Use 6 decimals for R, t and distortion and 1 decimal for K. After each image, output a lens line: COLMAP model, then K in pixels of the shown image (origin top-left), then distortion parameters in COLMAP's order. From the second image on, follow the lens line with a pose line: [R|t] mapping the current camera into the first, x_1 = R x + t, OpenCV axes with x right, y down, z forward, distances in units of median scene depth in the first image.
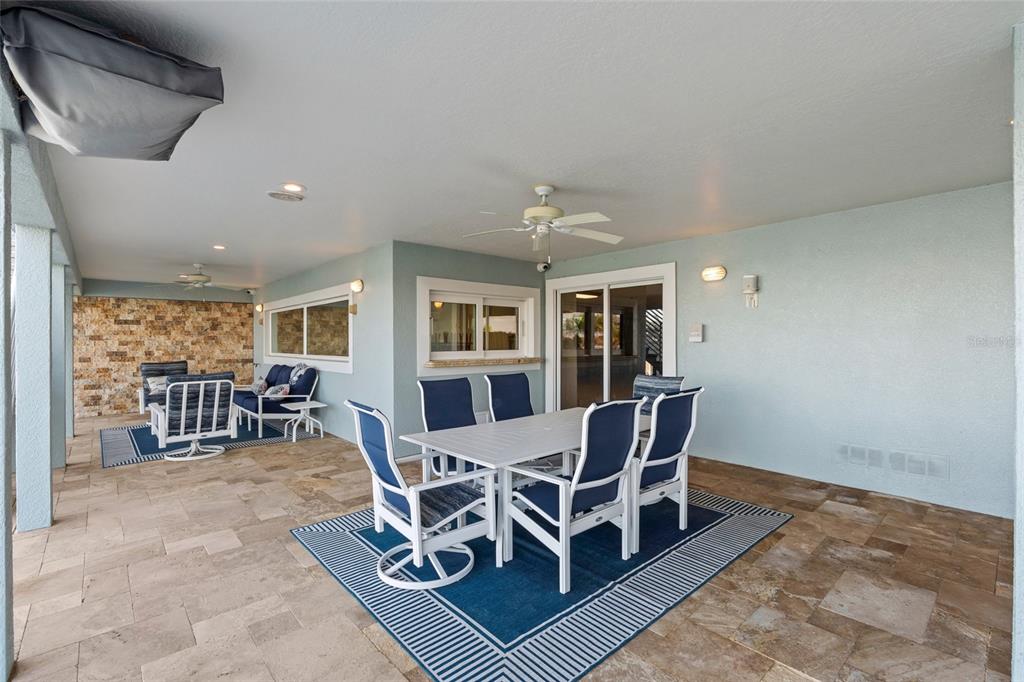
lens RADIAL K [[466.5, 0, 512.0], [0, 466.5, 339.3], [0, 0, 1]] dist [-0.004407, -0.000658]
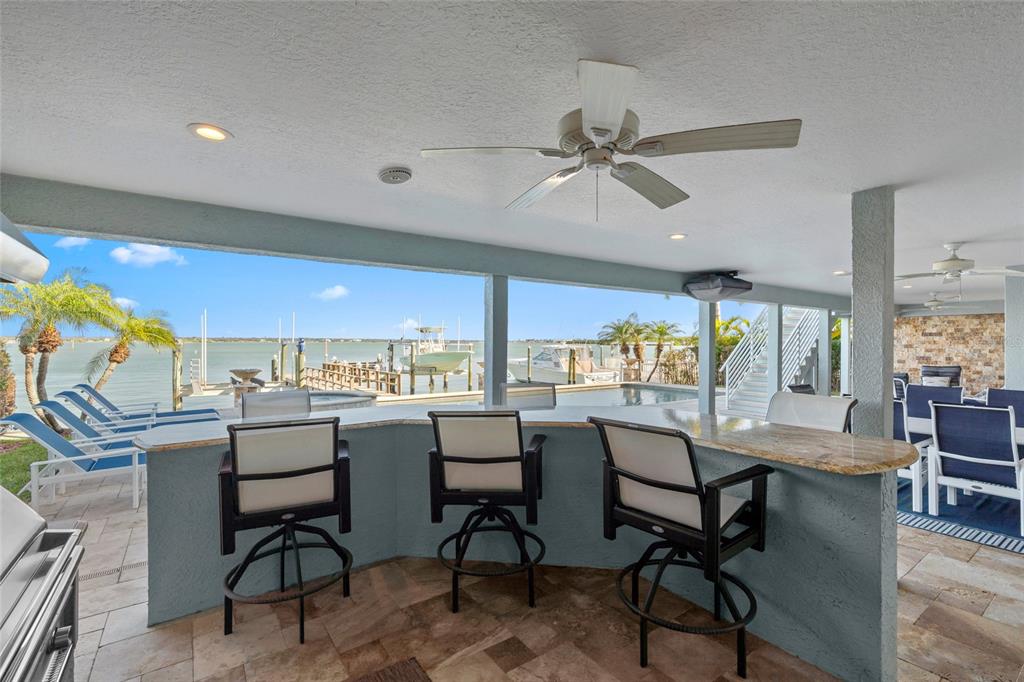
lens RADIAL K [[466.5, 0, 521.7], [0, 466.5, 339.6], [0, 0, 1]] dist [-0.004407, -0.000658]
pose [[-0.091432, 0.001114, -0.995811, 0.595806], [0.000484, 0.999999, 0.001074, -0.024479], [0.995811, -0.000384, -0.091432, -0.035737]]
